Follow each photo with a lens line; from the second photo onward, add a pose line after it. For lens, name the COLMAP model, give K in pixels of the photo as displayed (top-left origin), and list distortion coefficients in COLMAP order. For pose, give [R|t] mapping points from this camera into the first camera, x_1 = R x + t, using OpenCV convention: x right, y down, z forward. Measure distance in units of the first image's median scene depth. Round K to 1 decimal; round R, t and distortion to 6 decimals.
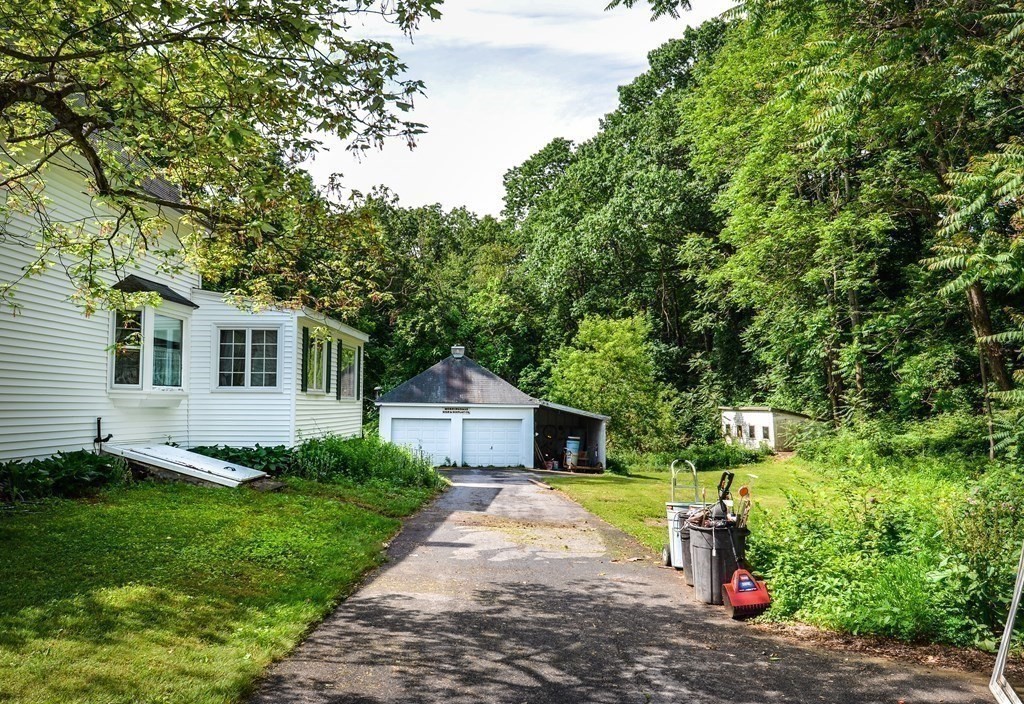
lens RADIAL K [[783.7, 0, 512.1], [0, 783.7, 356.1], [0, 0, 1]] dist [-0.006648, -0.003770]
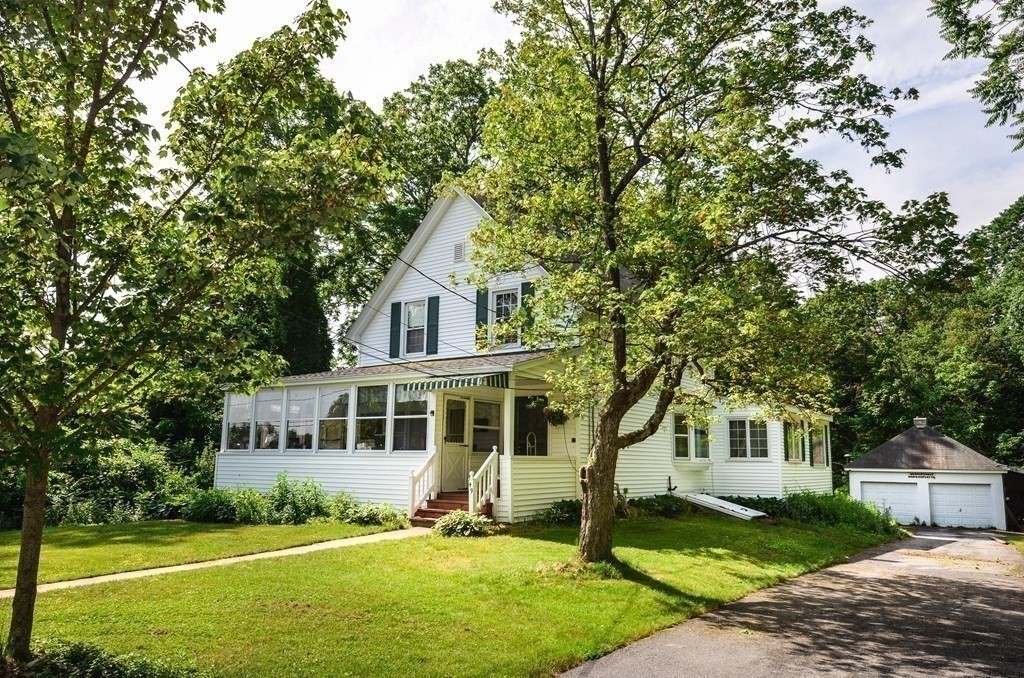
lens RADIAL K [[753.3, 0, 511.4], [0, 753.3, 345.0], [0, 0, 1]] dist [0.014879, -0.050063]
pose [[0.828799, -0.081116, -0.553635, 0.088897], [0.025892, 0.993936, -0.106865, -0.027105], [0.558947, 0.074234, 0.825874, -0.392978]]
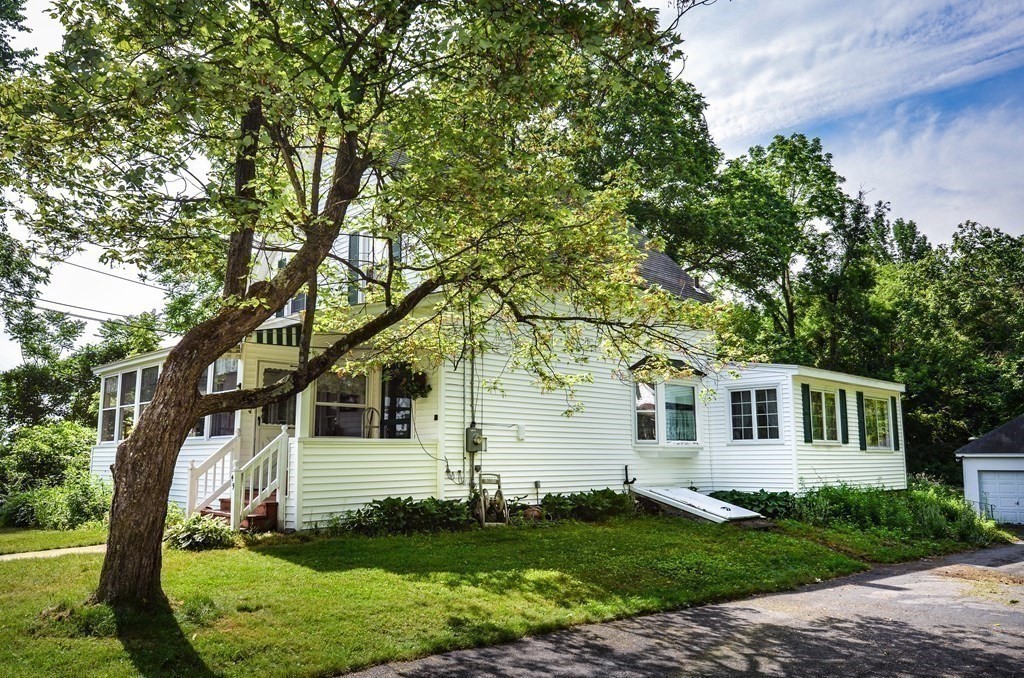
lens RADIAL K [[753.3, 0, 515.6], [0, 753.3, 349.9], [0, 0, 1]] dist [0.014879, -0.050063]
pose [[0.698954, -0.111109, -0.706483, 0.169764], [0.050991, 0.993086, -0.105736, 0.005874], [0.713347, 0.037880, 0.699787, -0.027016]]
